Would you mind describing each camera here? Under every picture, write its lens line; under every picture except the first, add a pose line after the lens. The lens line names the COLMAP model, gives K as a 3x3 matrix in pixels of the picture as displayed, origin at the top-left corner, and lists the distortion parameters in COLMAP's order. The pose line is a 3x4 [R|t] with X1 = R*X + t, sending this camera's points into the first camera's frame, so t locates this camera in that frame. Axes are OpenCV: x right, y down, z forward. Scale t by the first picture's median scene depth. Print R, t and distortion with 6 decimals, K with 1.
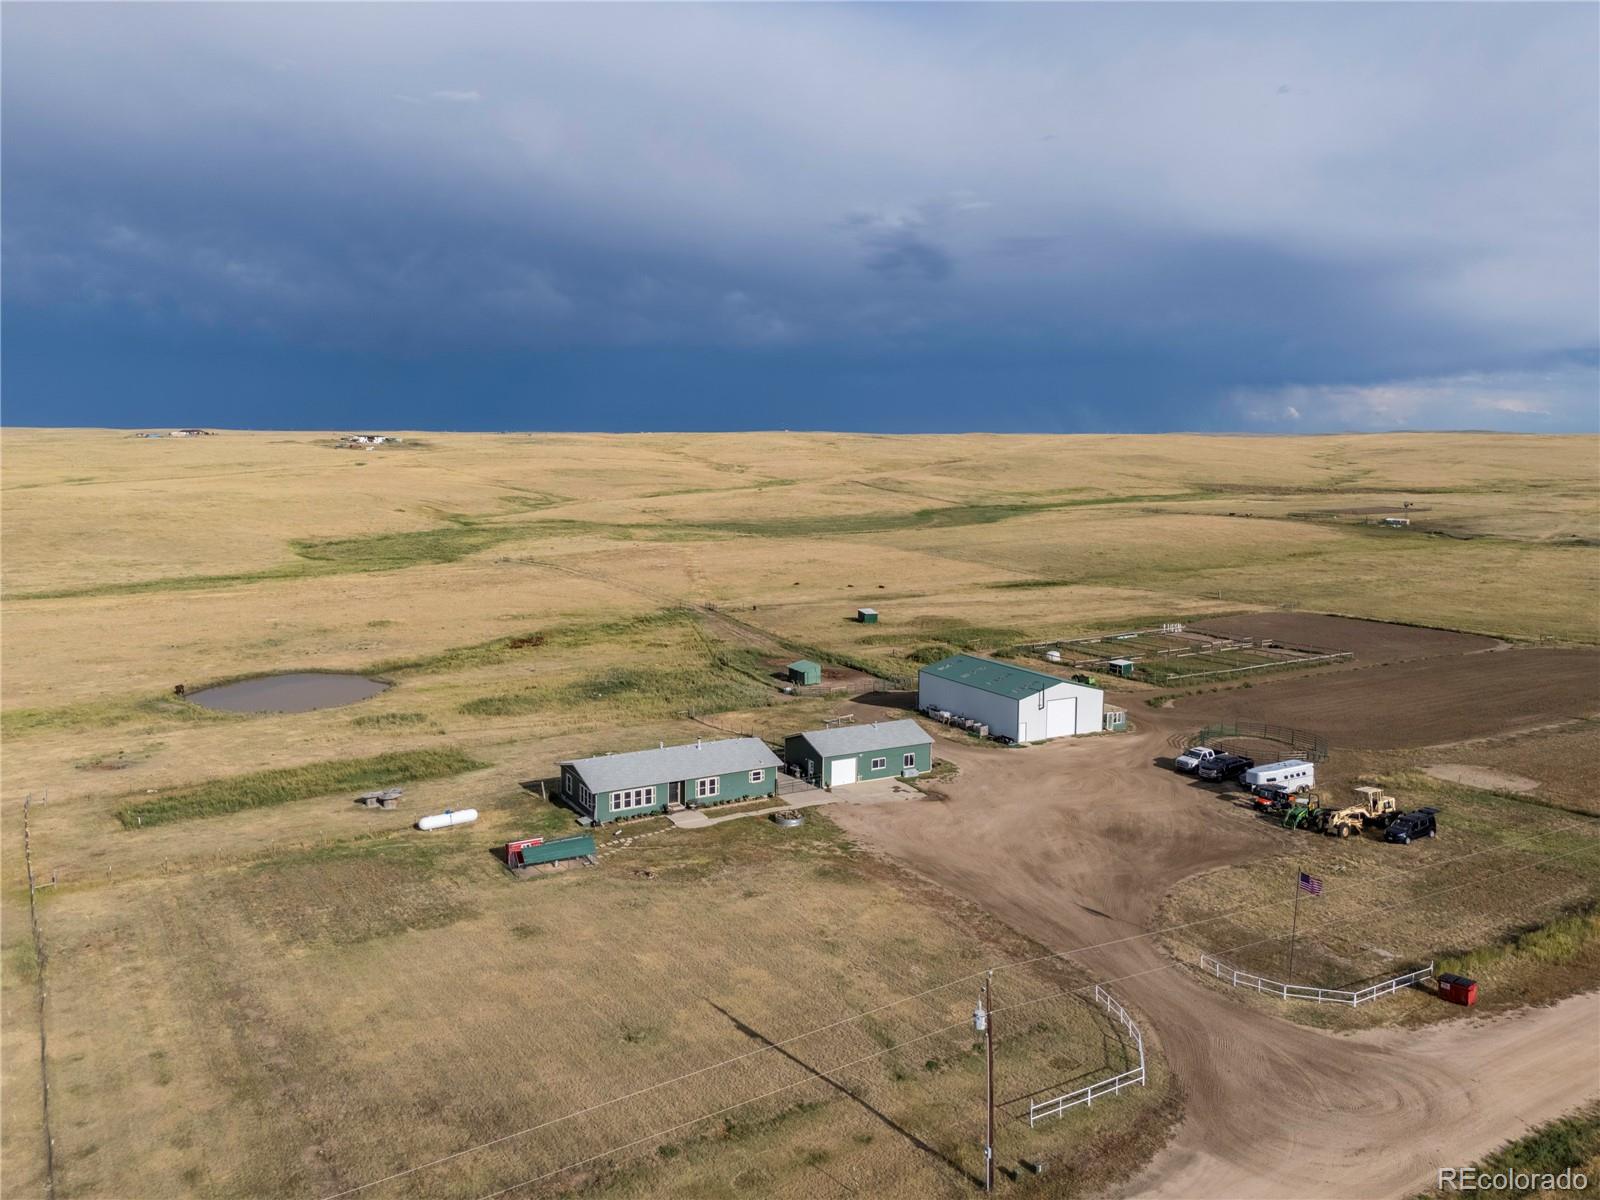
lens RADIAL K [[1228.2, 0, 799.7], [0, 1228.2, 593.1], [0, 0, 1]] dist [0.067039, -0.062360]
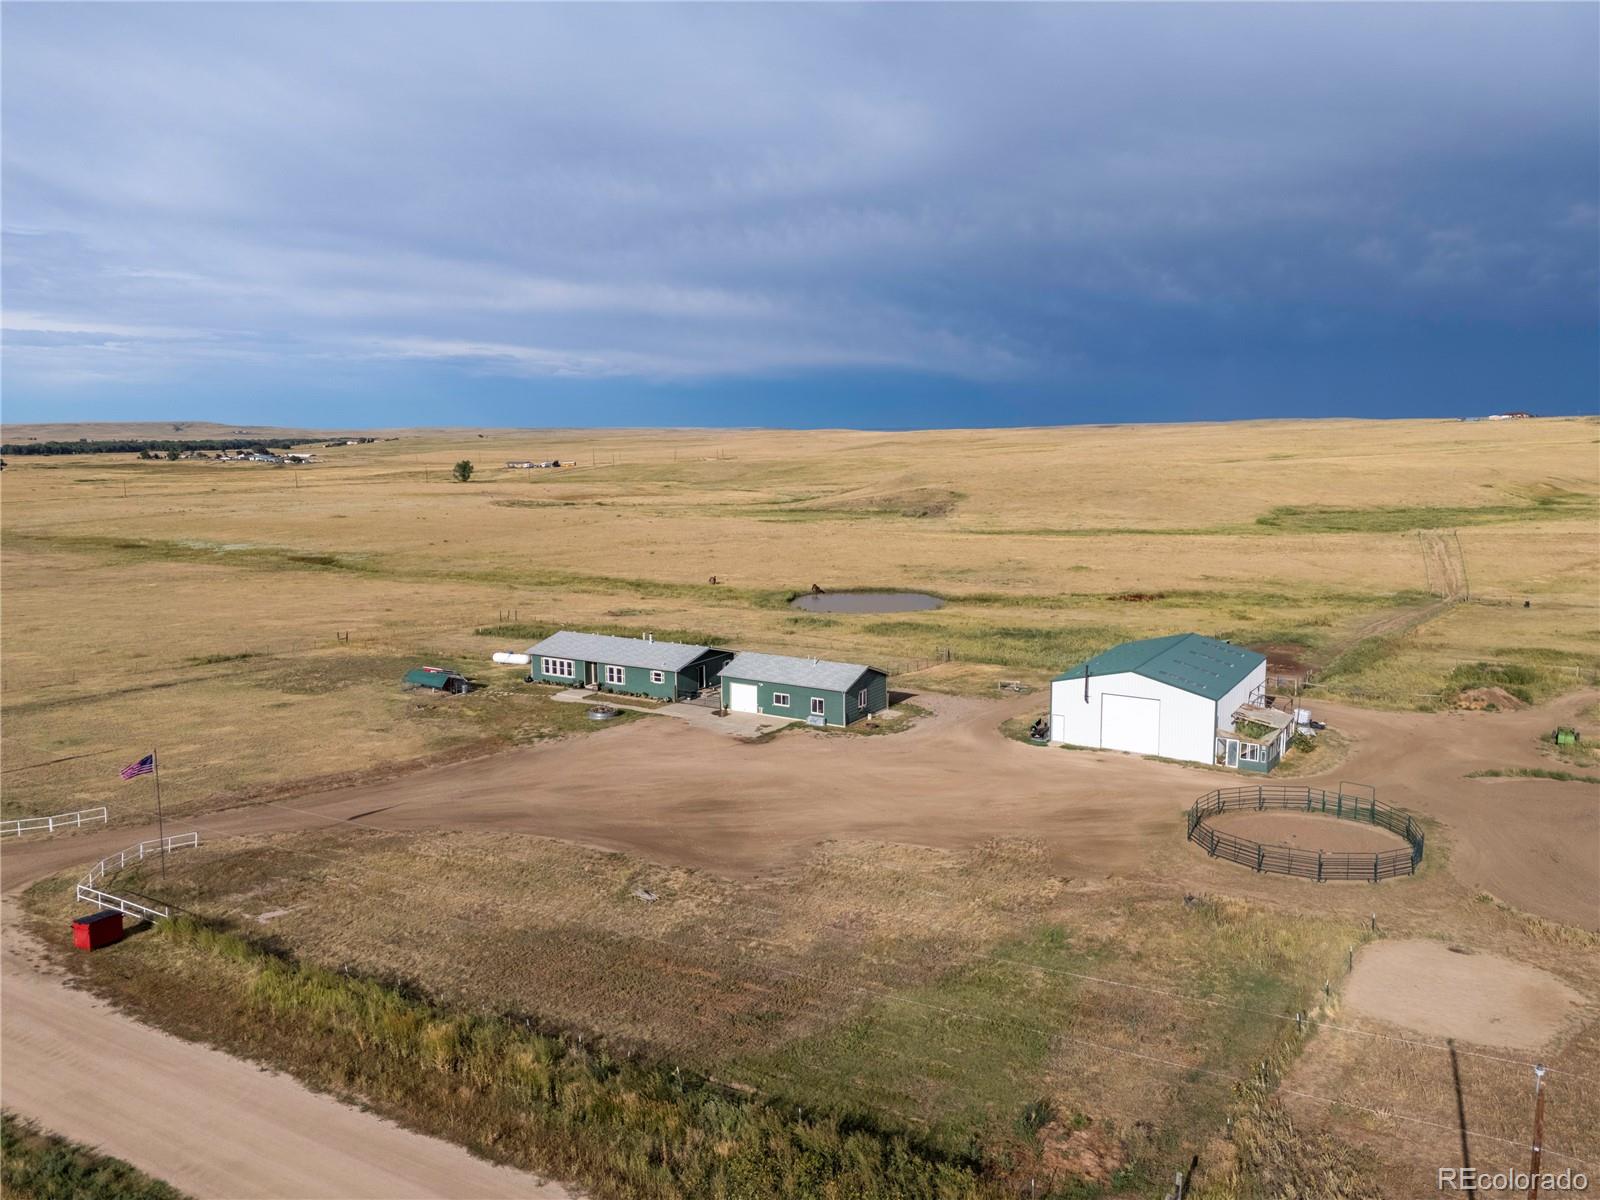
lens RADIAL K [[1228.2, 0, 802.5], [0, 1228.2, 603.4], [0, 0, 1]] dist [0.067039, -0.062360]
pose [[0.493183, 0.122709, -0.861227, 0.833609], [-0.109127, 0.990908, 0.078694, 0.000322], [0.863054, 0.055172, 0.502090, 0.581347]]
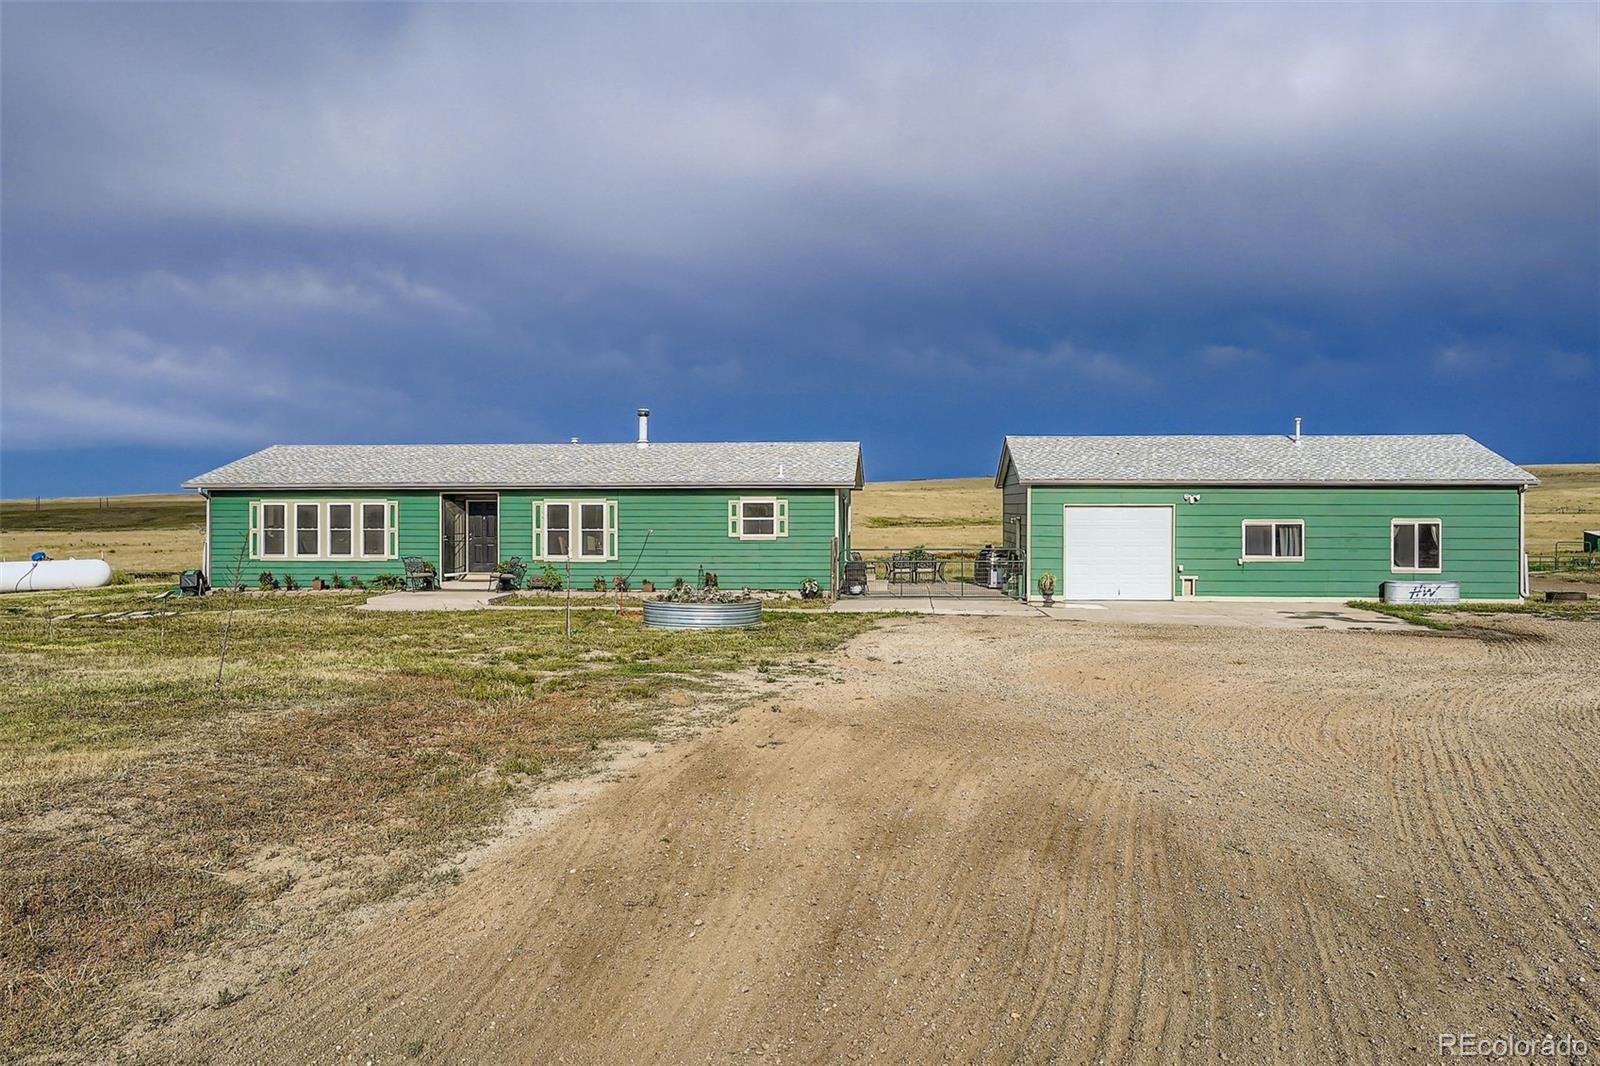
lens RADIAL K [[1251.6, 0, 787.6], [0, 1251.6, 527.5], [0, 0, 1]] dist [0.001101, 0.001656]
pose [[0.828129, 0.010387, -0.560441, 0.131032], [-0.072587, 0.993397, -0.088847, 0.170709], [0.555817, 0.114257, 0.823415, 0.735277]]
